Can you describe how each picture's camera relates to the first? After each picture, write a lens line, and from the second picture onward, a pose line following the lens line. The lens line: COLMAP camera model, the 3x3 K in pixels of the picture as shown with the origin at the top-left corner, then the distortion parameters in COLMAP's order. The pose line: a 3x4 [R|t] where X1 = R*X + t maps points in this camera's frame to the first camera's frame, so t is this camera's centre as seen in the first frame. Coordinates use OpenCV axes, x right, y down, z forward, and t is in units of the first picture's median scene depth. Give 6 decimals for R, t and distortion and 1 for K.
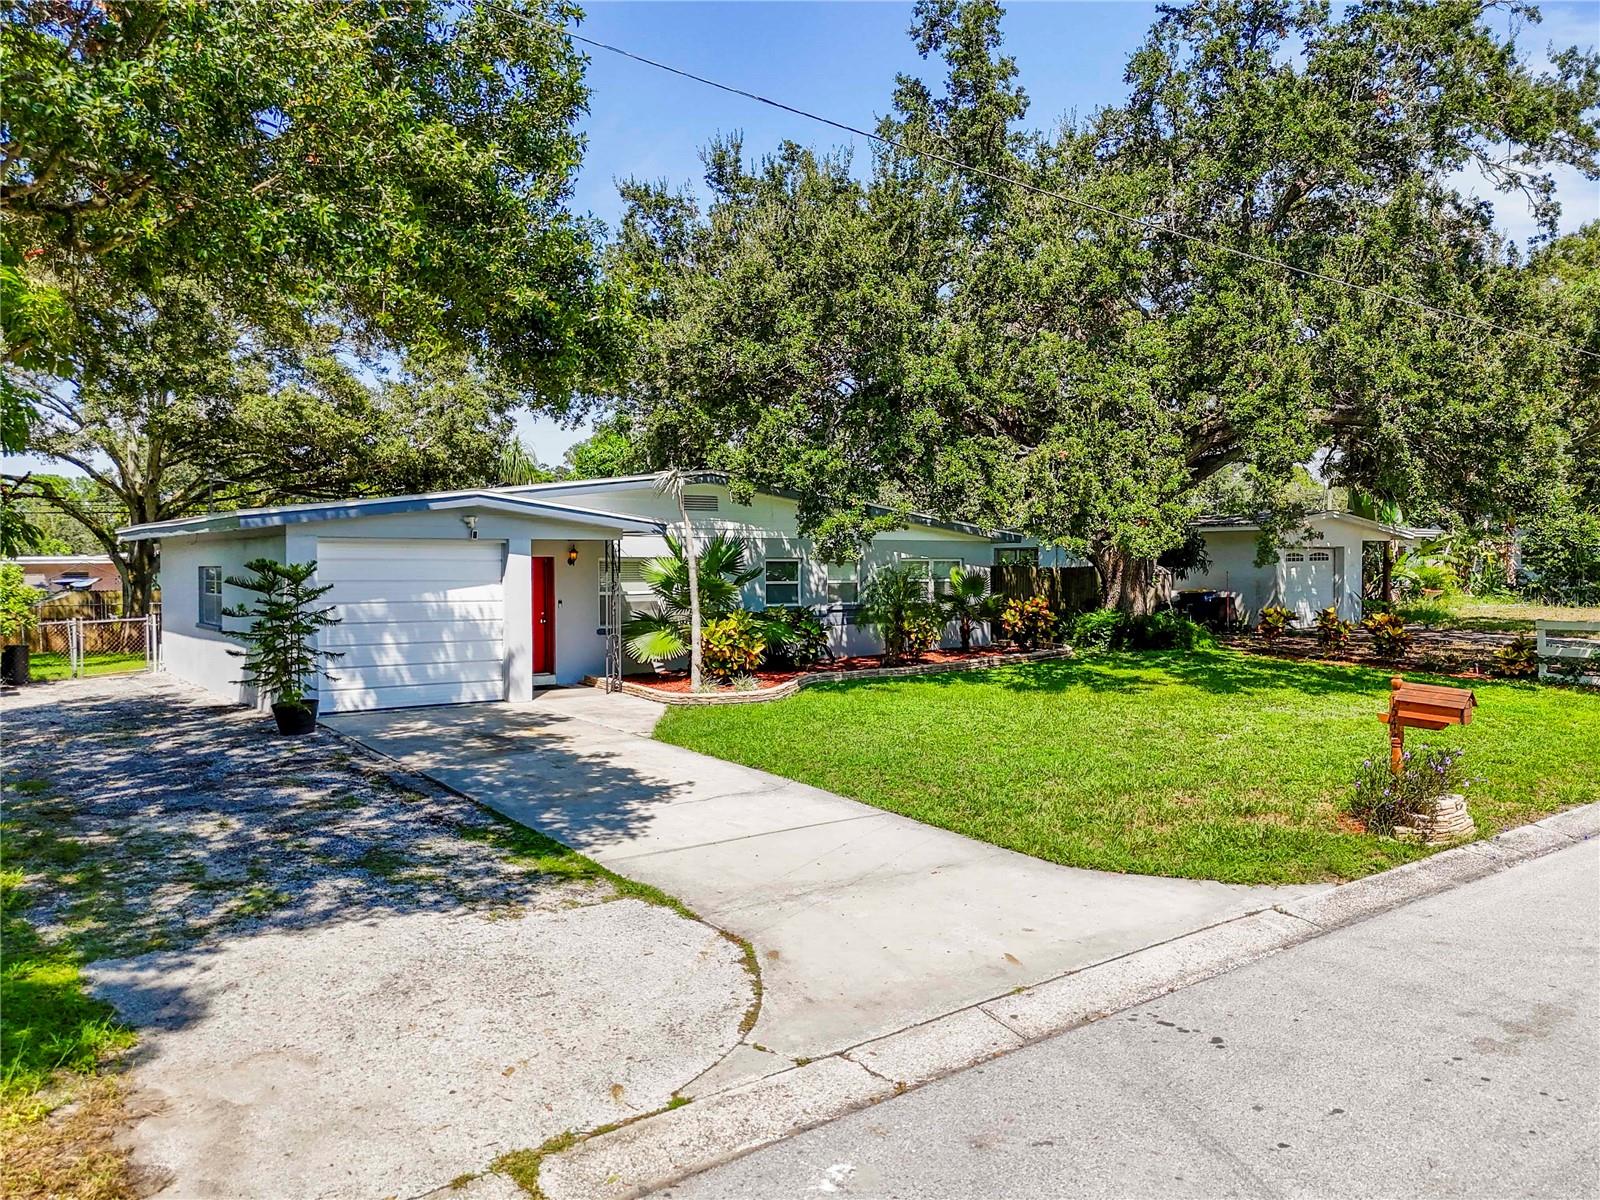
lens RADIAL K [[1193.0, 0, 800.0], [0, 1193.0, 600.0], [0, 0, 1]] dist [0.076843, -0.001266]
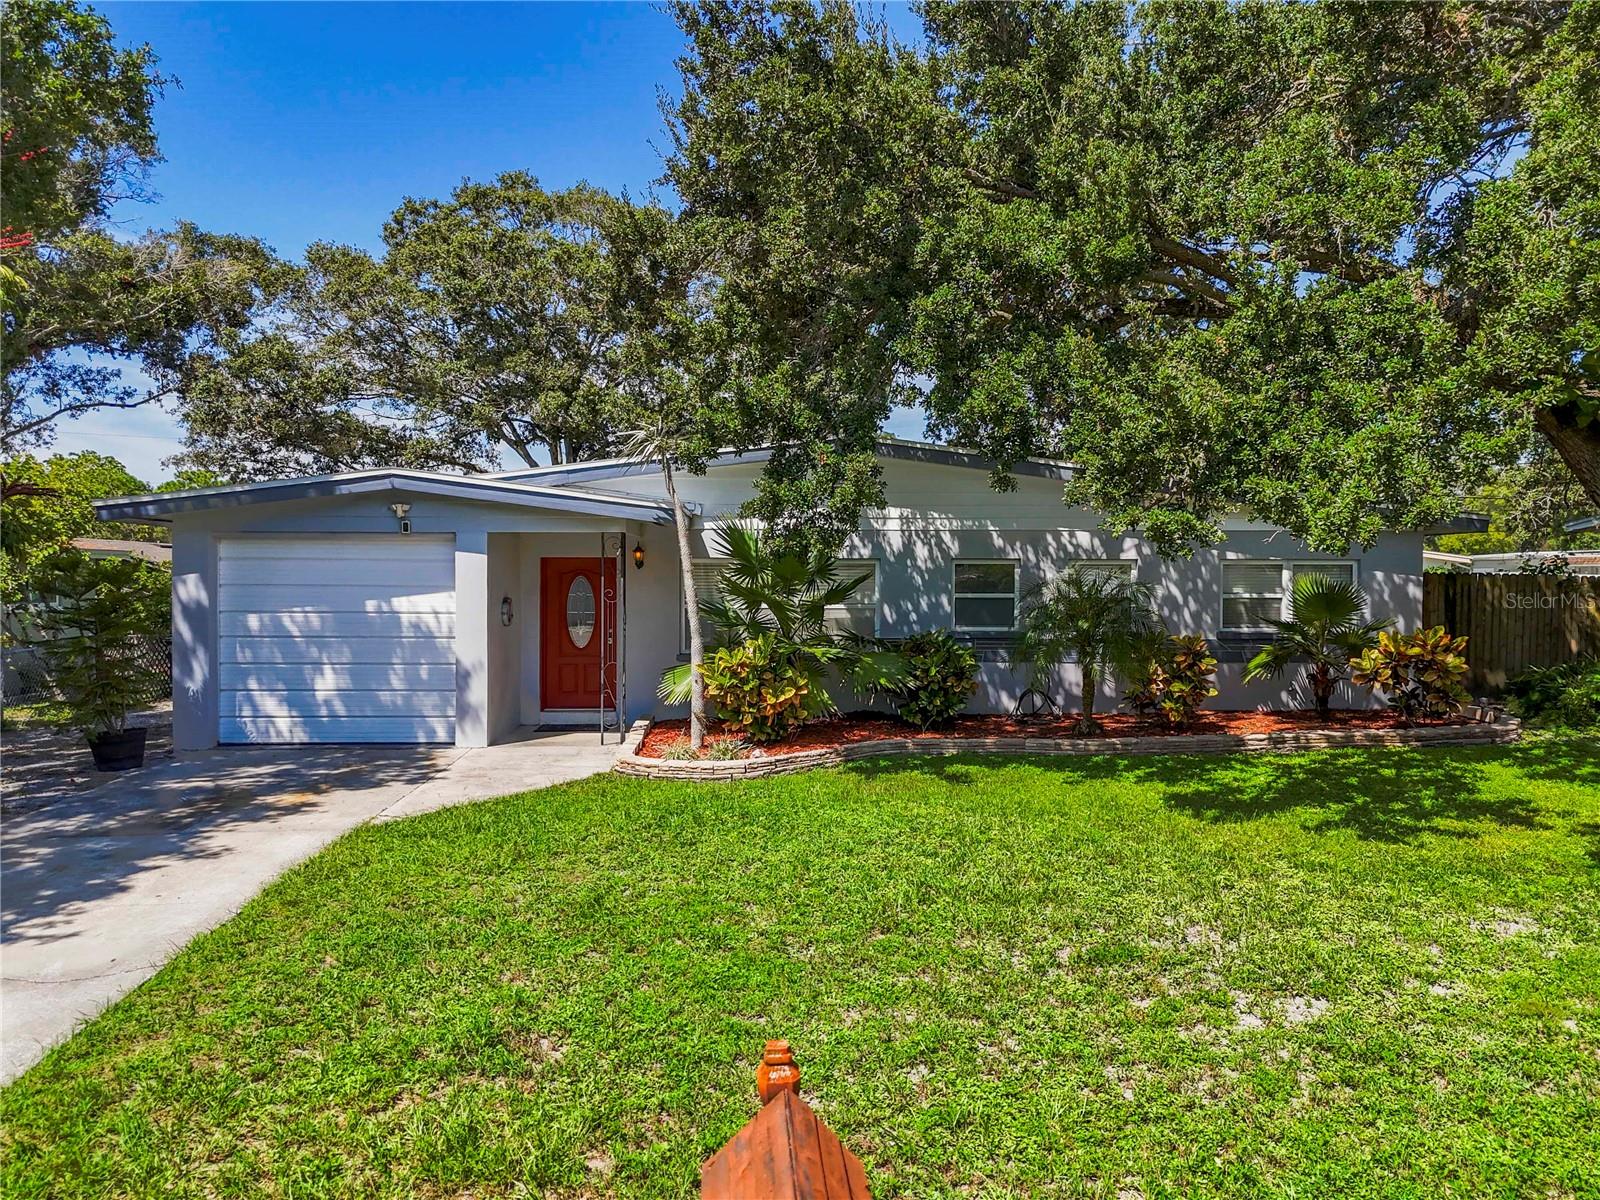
lens RADIAL K [[1193.0, 0, 800.0], [0, 1193.0, 600.0], [0, 0, 1]] dist [0.076843, -0.001266]
pose [[0.808440, 0.012980, -0.588436, 0.355507], [-0.021214, 0.999750, -0.007092, -0.006535], [0.588197, 0.018216, 0.808513, 0.474422]]
